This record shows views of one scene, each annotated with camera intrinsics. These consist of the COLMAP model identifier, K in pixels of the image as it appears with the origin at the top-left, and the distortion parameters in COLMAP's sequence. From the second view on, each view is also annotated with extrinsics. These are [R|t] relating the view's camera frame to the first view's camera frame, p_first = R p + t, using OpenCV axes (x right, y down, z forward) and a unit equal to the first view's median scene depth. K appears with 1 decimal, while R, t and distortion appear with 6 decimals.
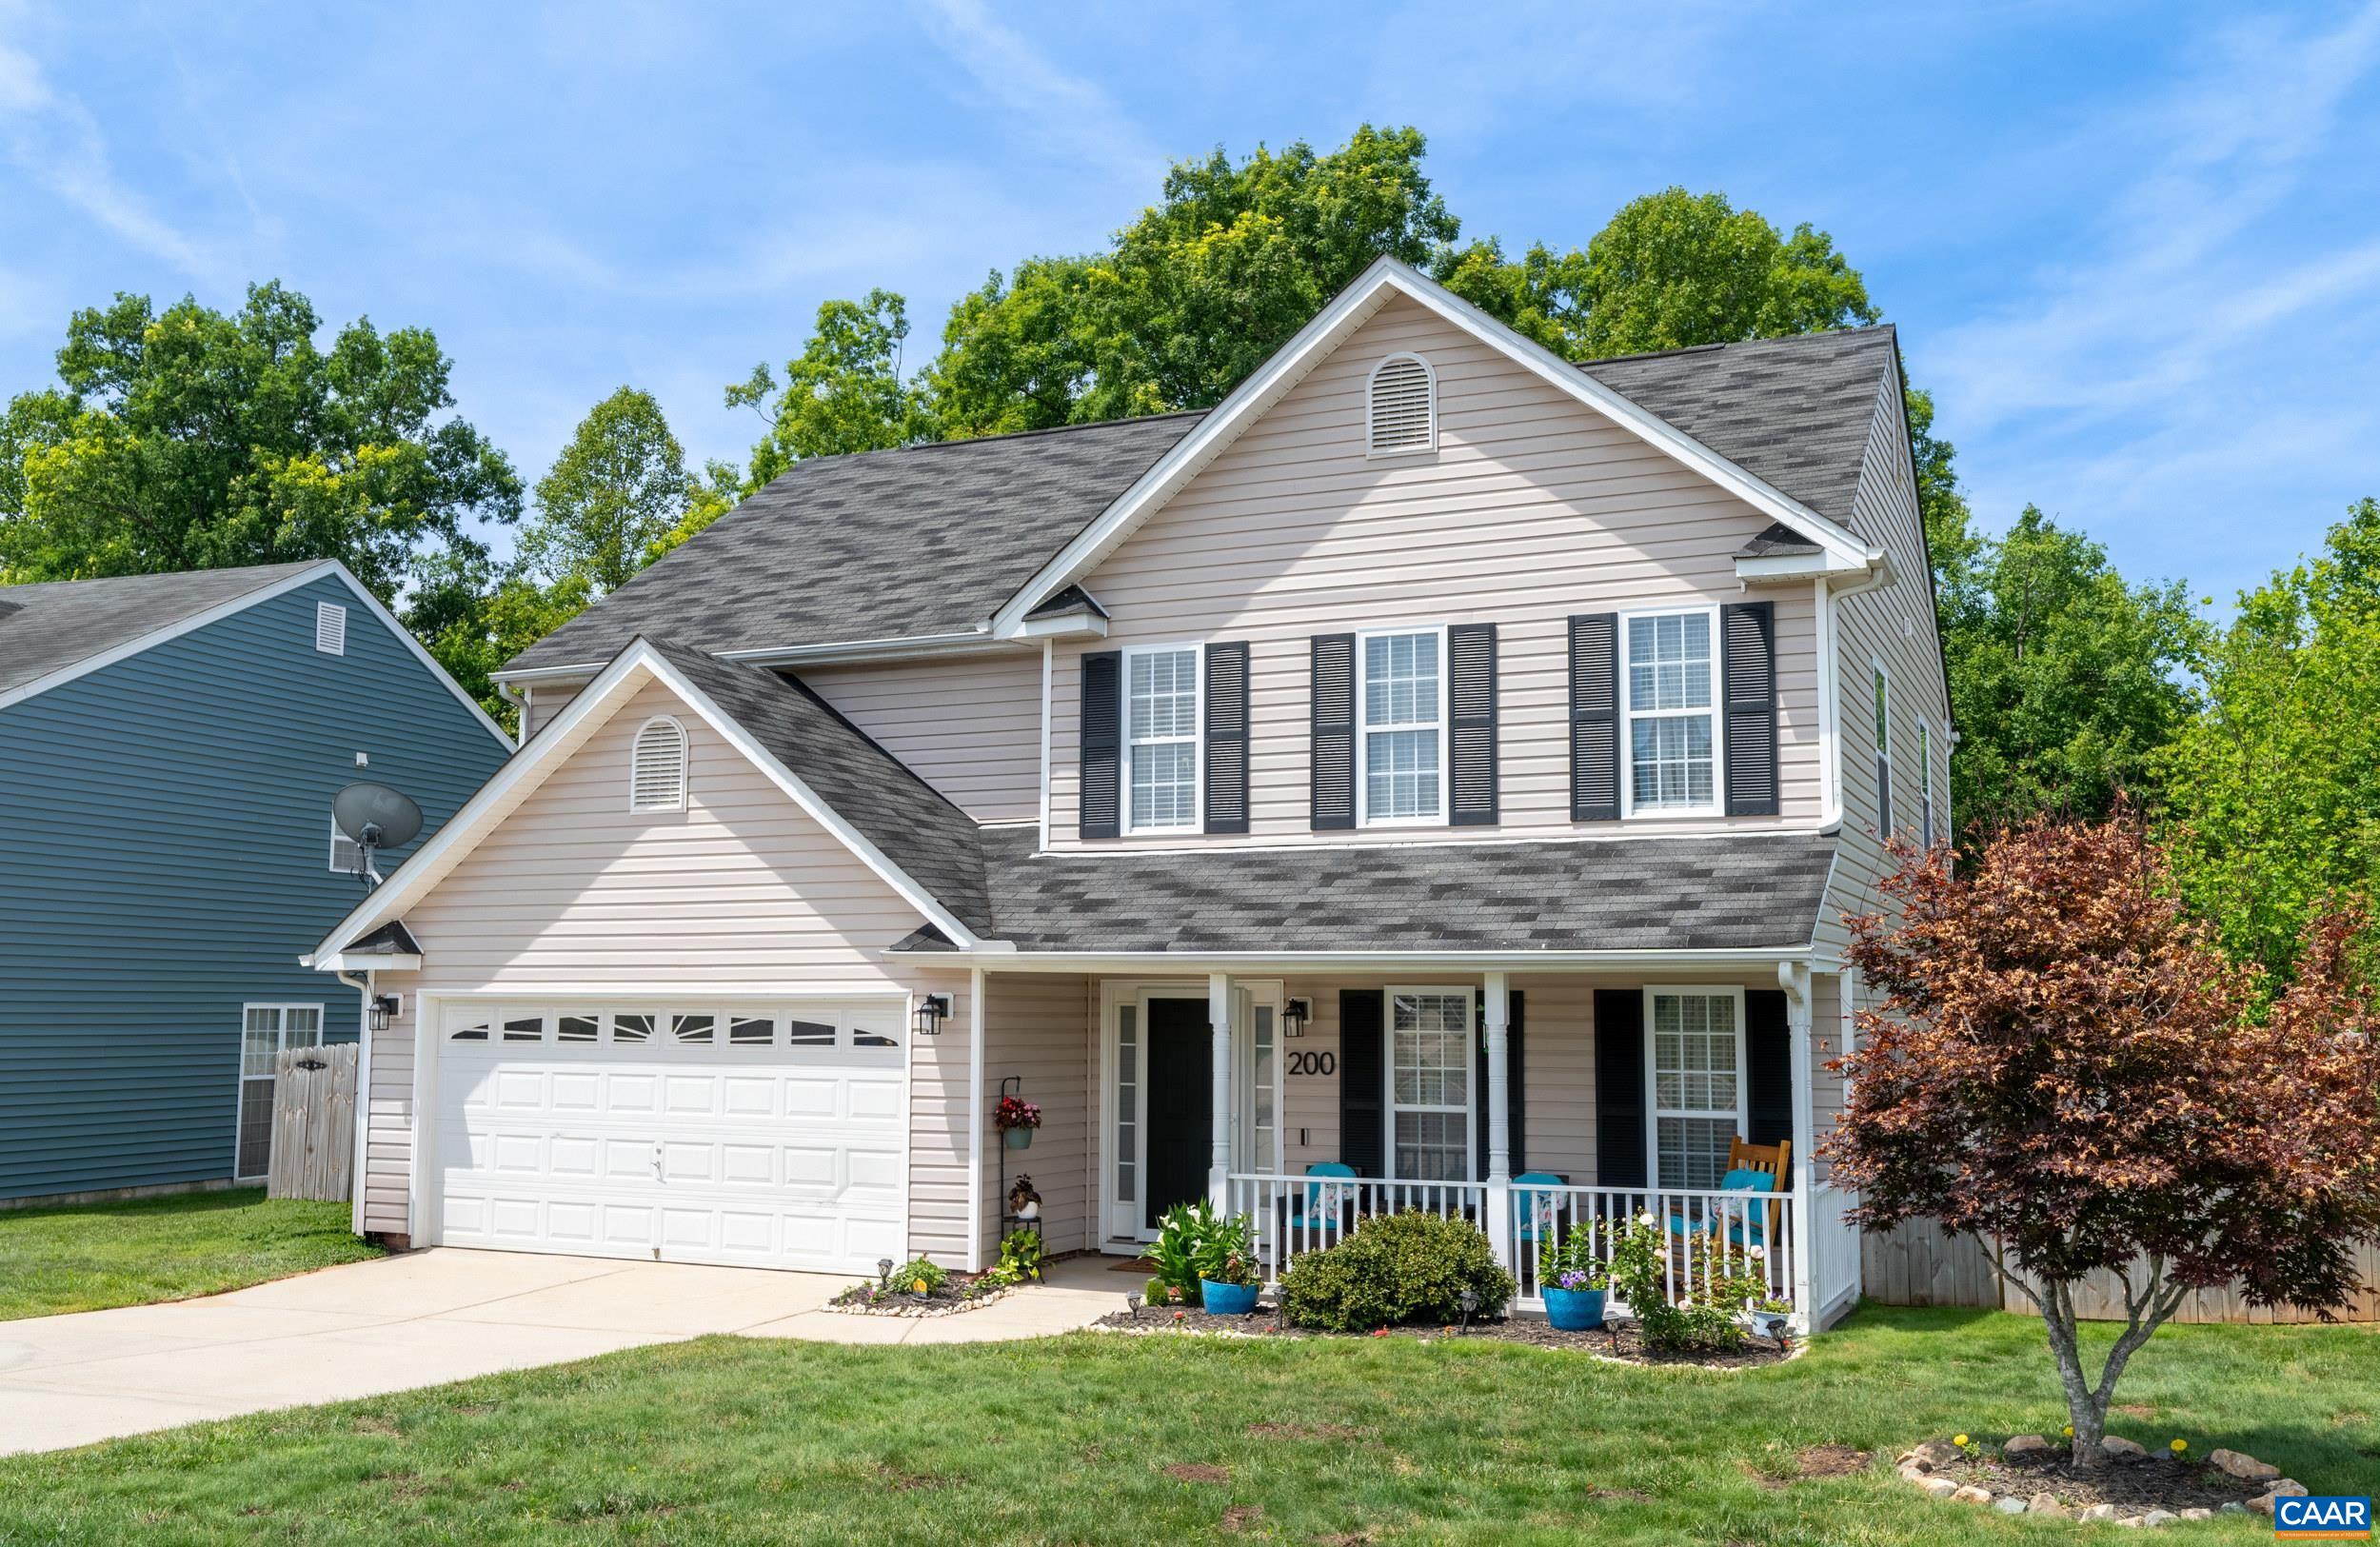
lens RADIAL K [[2137.7, 0, 1170.7], [0, 2137.7, 739.1], [0, 0, 1]] dist [-0.004749, -0.028987]
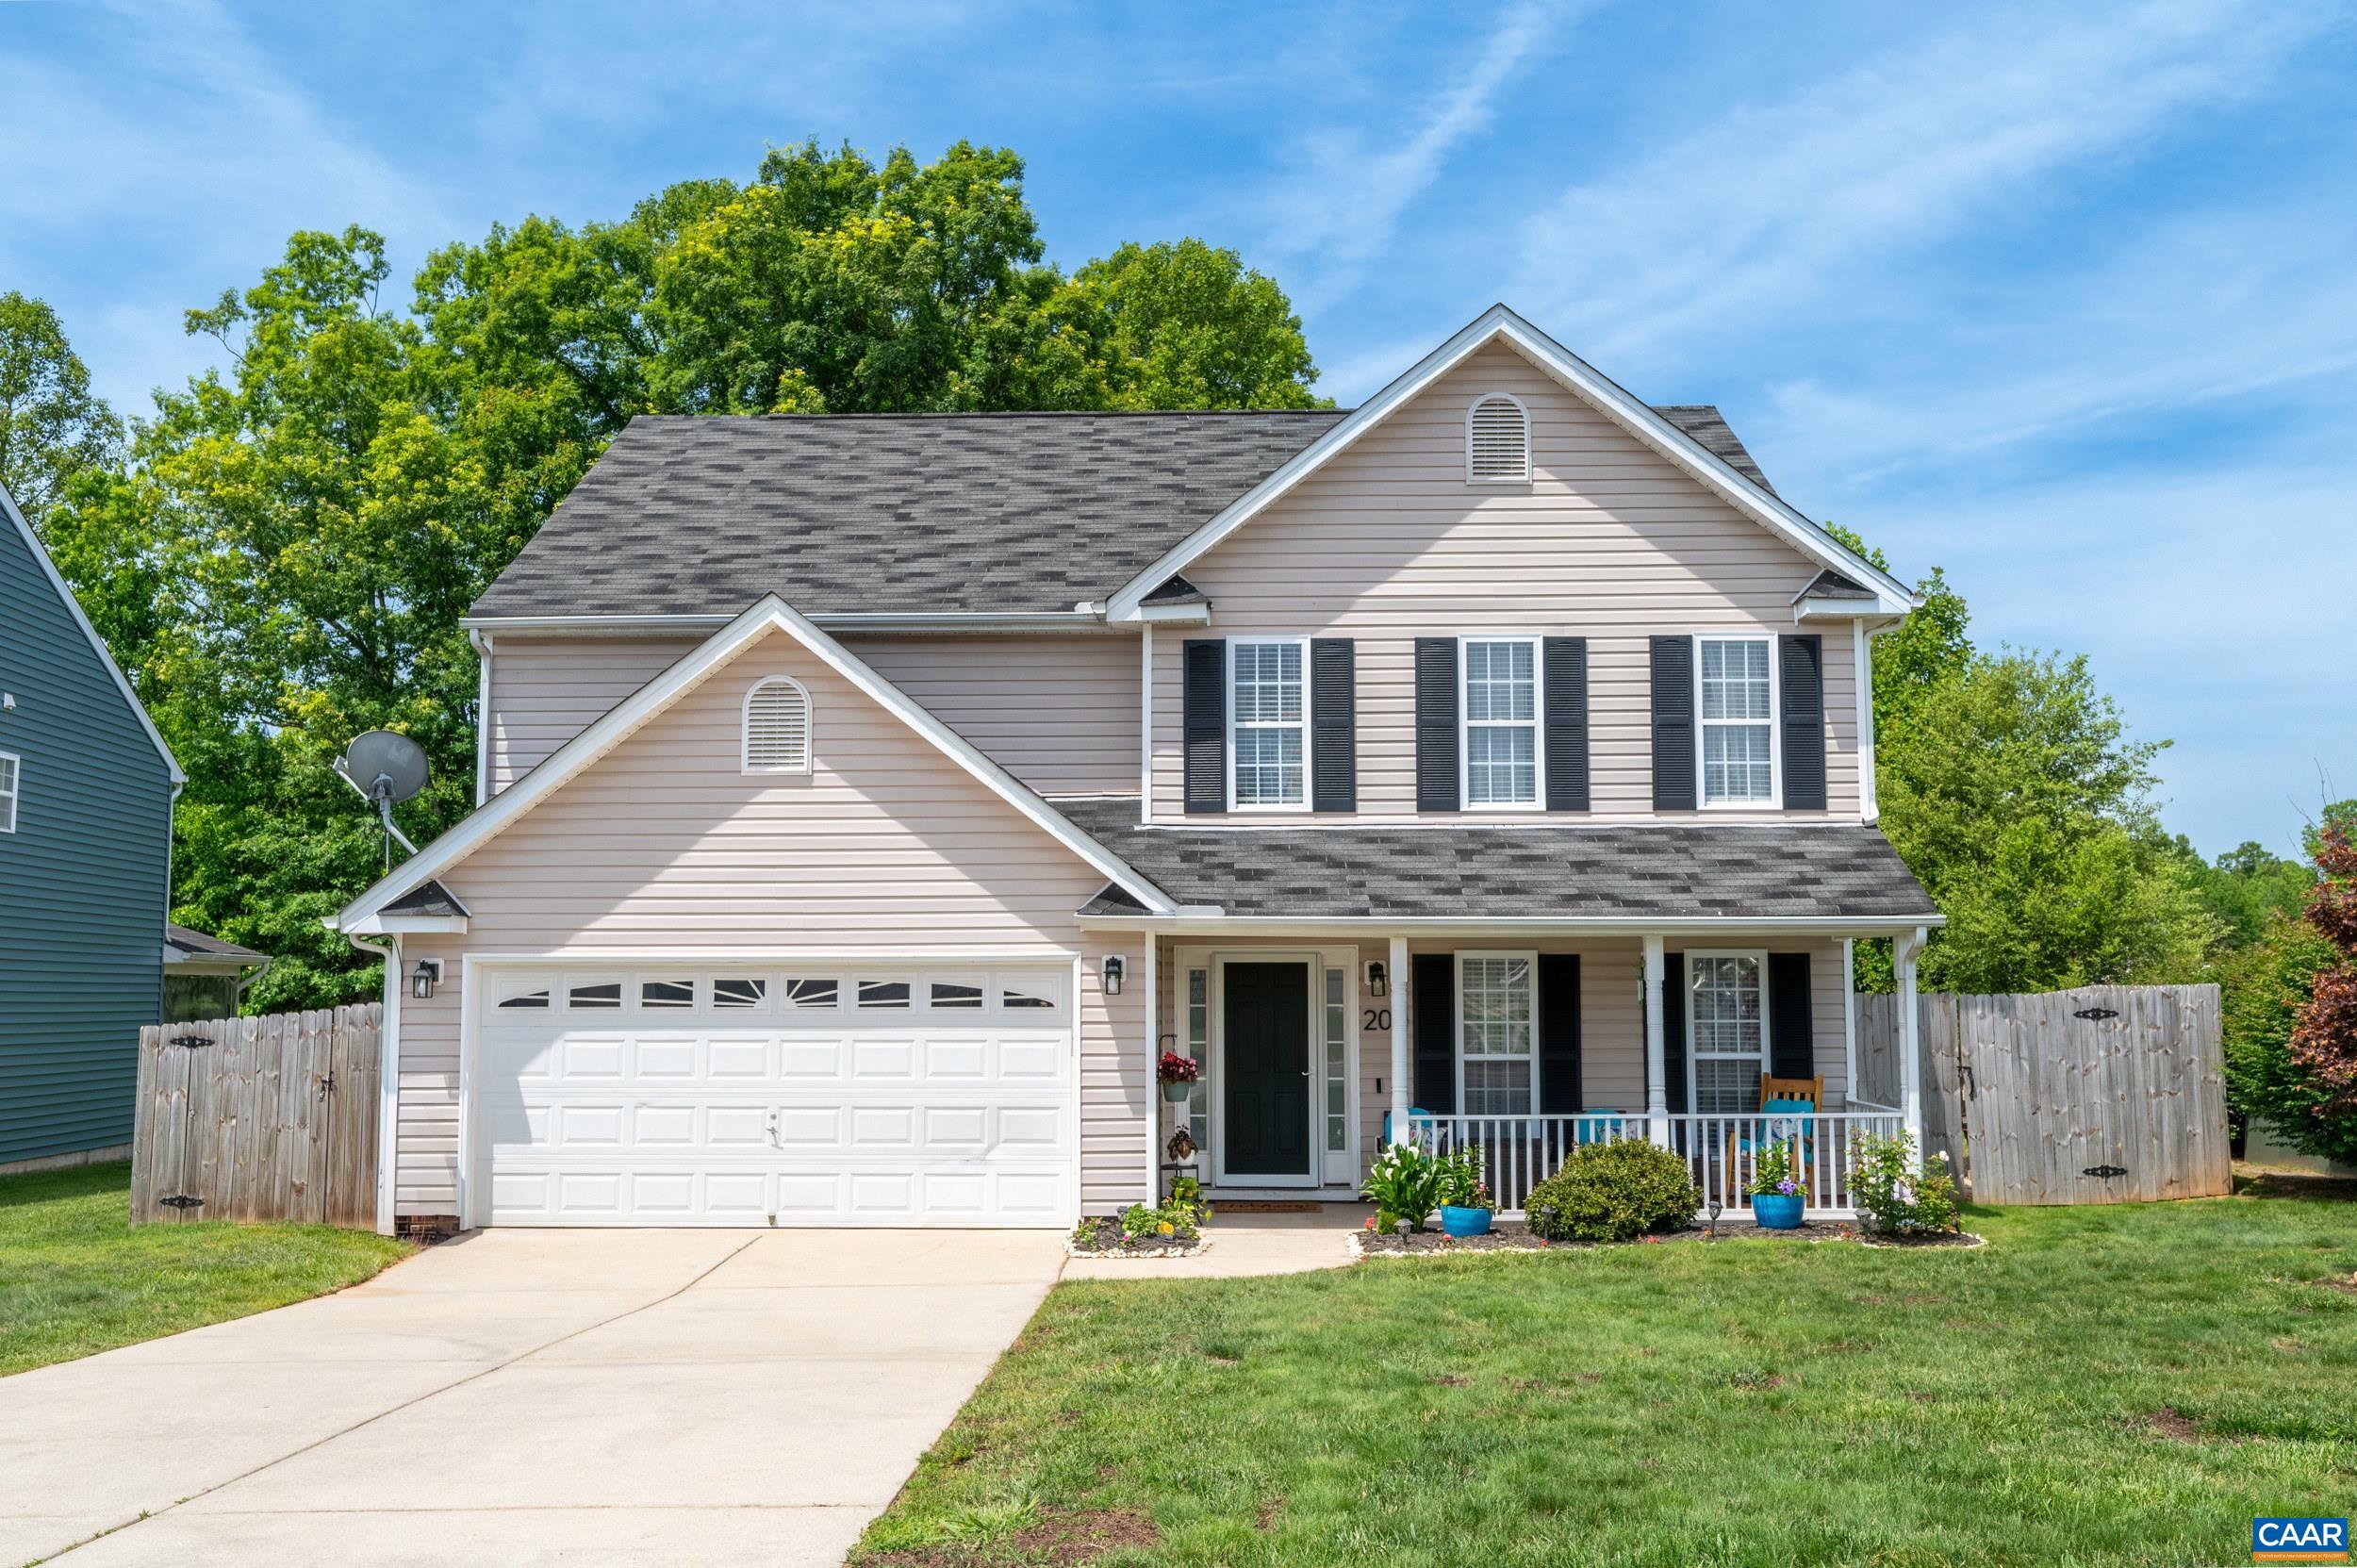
lens RADIAL K [[2070.3, 0, 1185.5], [0, 2070.3, 774.8], [0, 0, 1]] dist [-0.007444, 0.003227]
pose [[0.916022, 0.036517, 0.399463, -0.470944], [-0.043656, 0.999008, 0.008785, 0.018944], [-0.398746, -0.025486, 0.916707, 0.053247]]
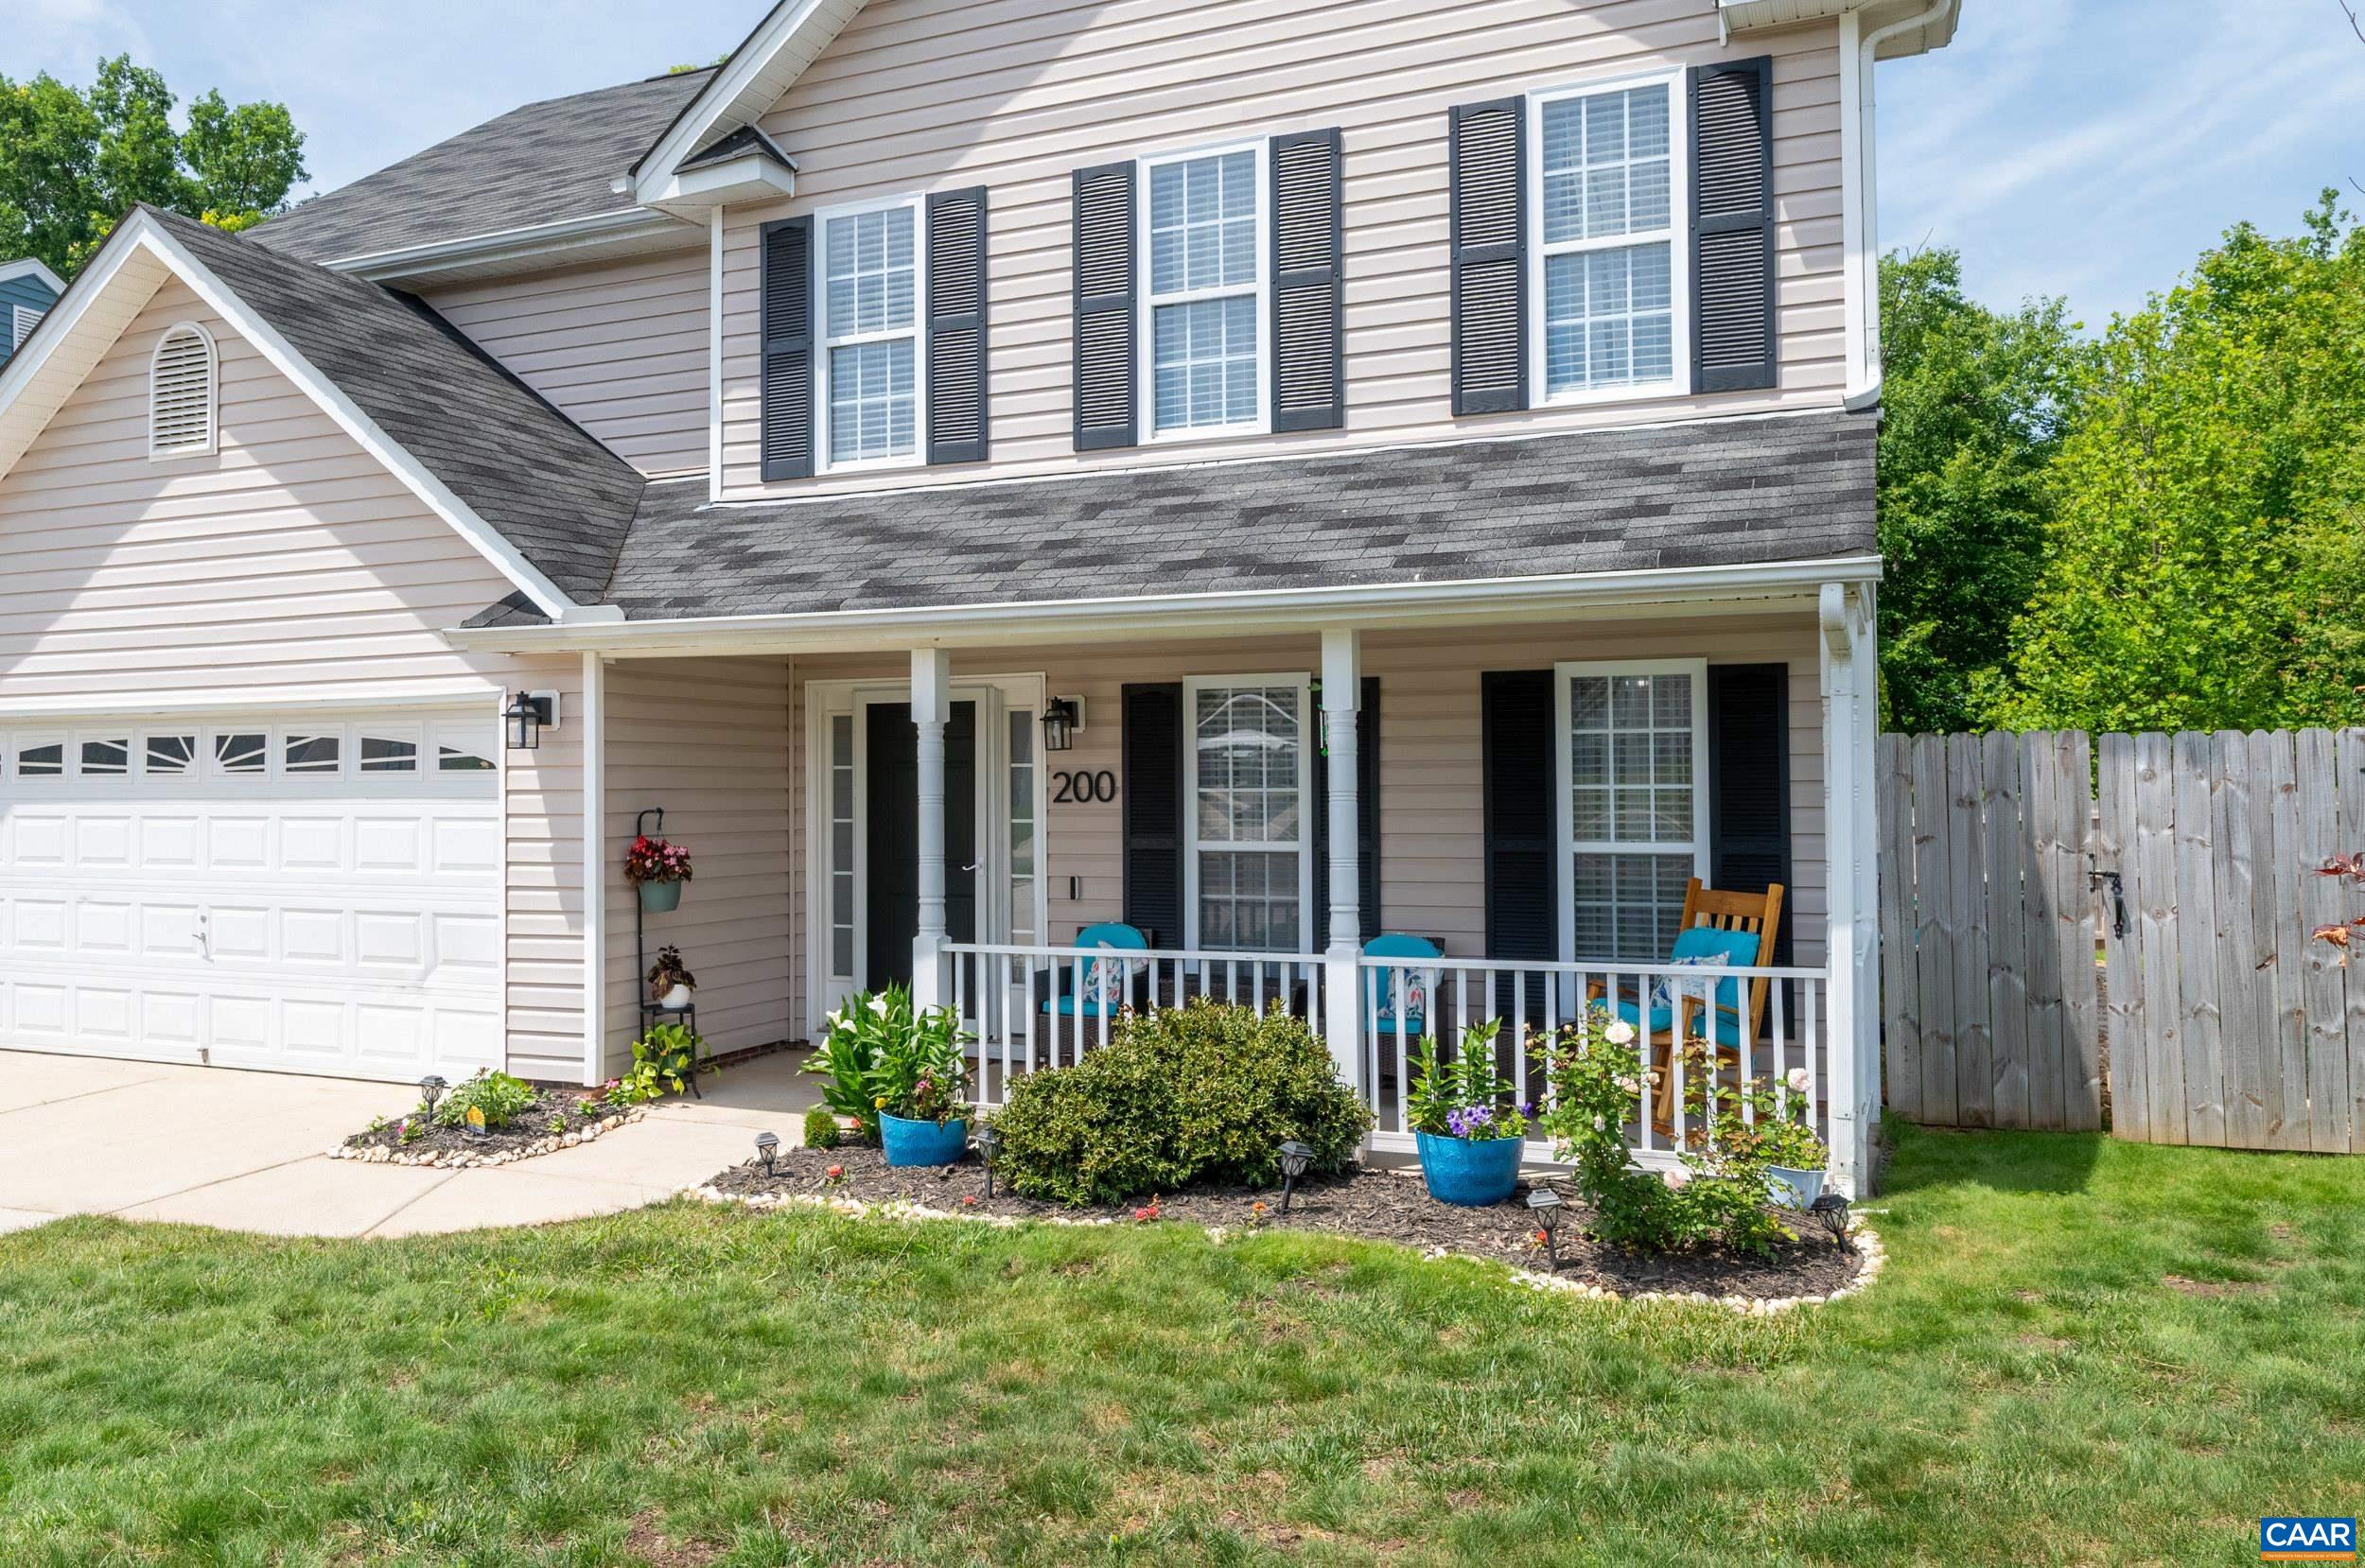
lens RADIAL K [[1791.7, 0, 1089.3], [0, 1791.7, 727.3], [0, 0, 1]] dist [-0.008681, 0.007444]
pose [[0.999867, -0.013024, 0.009784, 0.062549], [0.012032, 0.995365, 0.095415, 0.074956], [-0.010981, -0.095284, 0.995390, 0.405460]]
